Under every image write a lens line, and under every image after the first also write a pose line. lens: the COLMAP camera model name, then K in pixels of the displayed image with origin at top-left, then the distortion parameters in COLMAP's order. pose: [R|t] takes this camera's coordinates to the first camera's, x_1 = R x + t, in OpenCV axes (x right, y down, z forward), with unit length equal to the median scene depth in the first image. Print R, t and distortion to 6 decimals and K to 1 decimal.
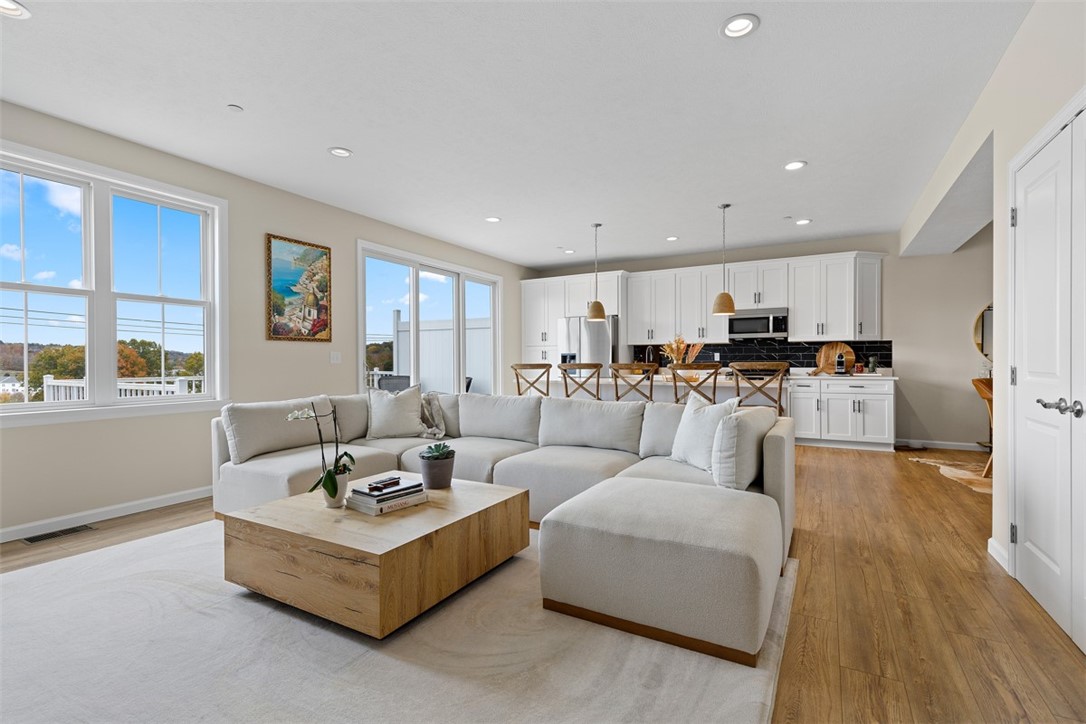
lens RADIAL K [[494.5, 0, 546.7], [0, 494.5, 364.3], [0, 0, 1]] dist [0.012817, -0.001458]
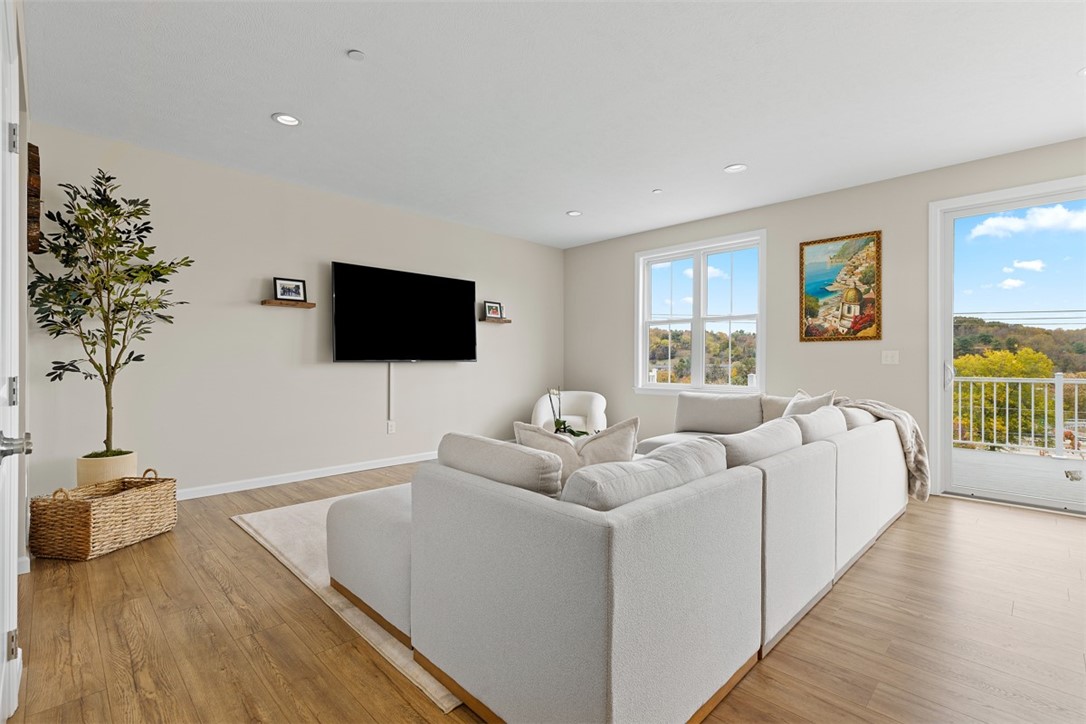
lens RADIAL K [[494.5, 0, 548.7], [0, 494.5, 358.2], [0, 0, 1]] dist [0.012817, -0.001458]
pose [[-0.271043, -0.003407, -0.962561, 0.571574], [-0.007400, 0.999972, -0.001455, -0.007143], [0.962539, 0.006728, -0.271060, 0.703939]]
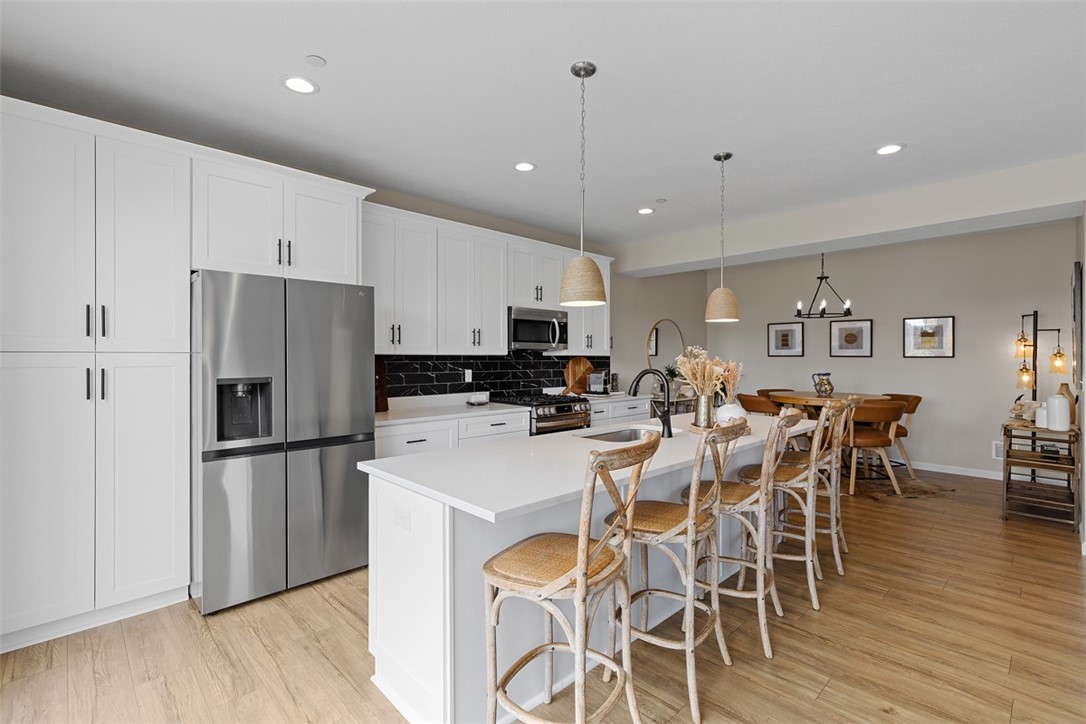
lens RADIAL K [[494.5, 0, 547.5], [0, 494.5, 350.4], [0, 0, 1]] dist [0.012817, -0.001458]
pose [[0.281823, 0.018916, 0.959280, -0.352410], [0.005057, 0.999762, -0.021200, -0.050378], [-0.959453, 0.010825, 0.281661, 1.085521]]
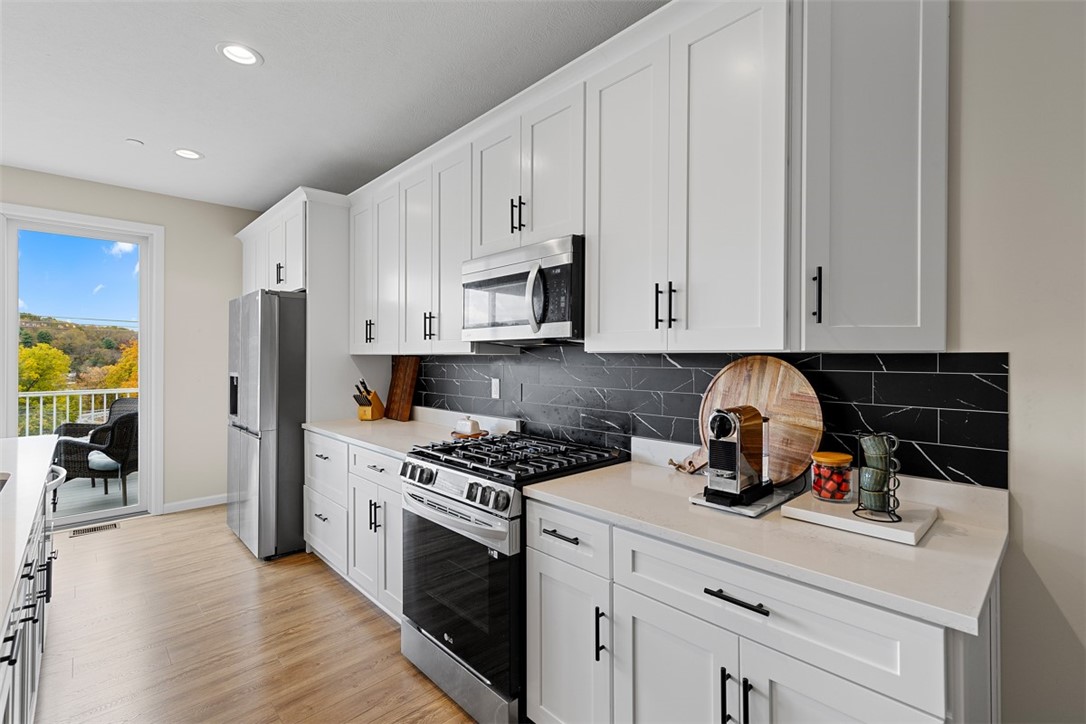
lens RADIAL K [[494.5, 0, 547.5], [0, 494.5, 358.1], [0, 0, 1]] dist [0.012817, -0.001458]
pose [[0.954659, 0.005608, -0.297648, 0.742725], [-0.007578, 0.999956, -0.005464, -0.055436], [0.297604, 0.007471, 0.954660, 0.970528]]
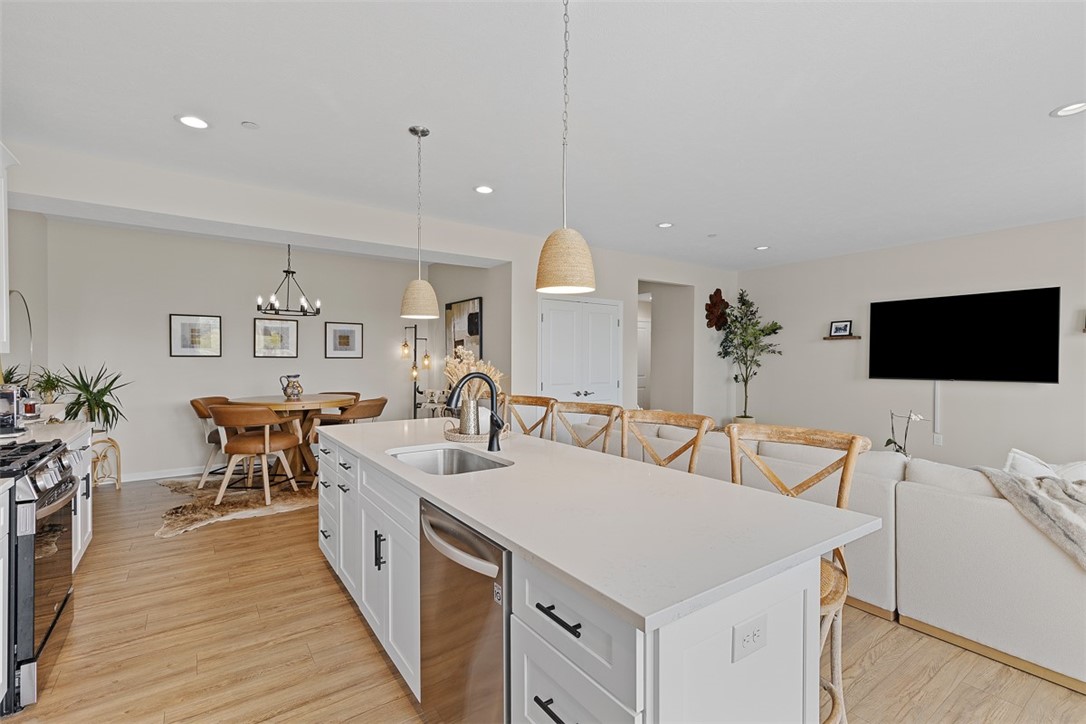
lens RADIAL K [[494.5, 0, 550.4], [0, 494.5, 371.1], [0, 0, 1]] dist [0.012817, -0.001458]
pose [[-0.903353, -0.011013, 0.428756, -0.037886], [0.002926, 0.999489, 0.031839, -0.060240], [-0.428887, 0.030017, -0.902859, 1.531961]]
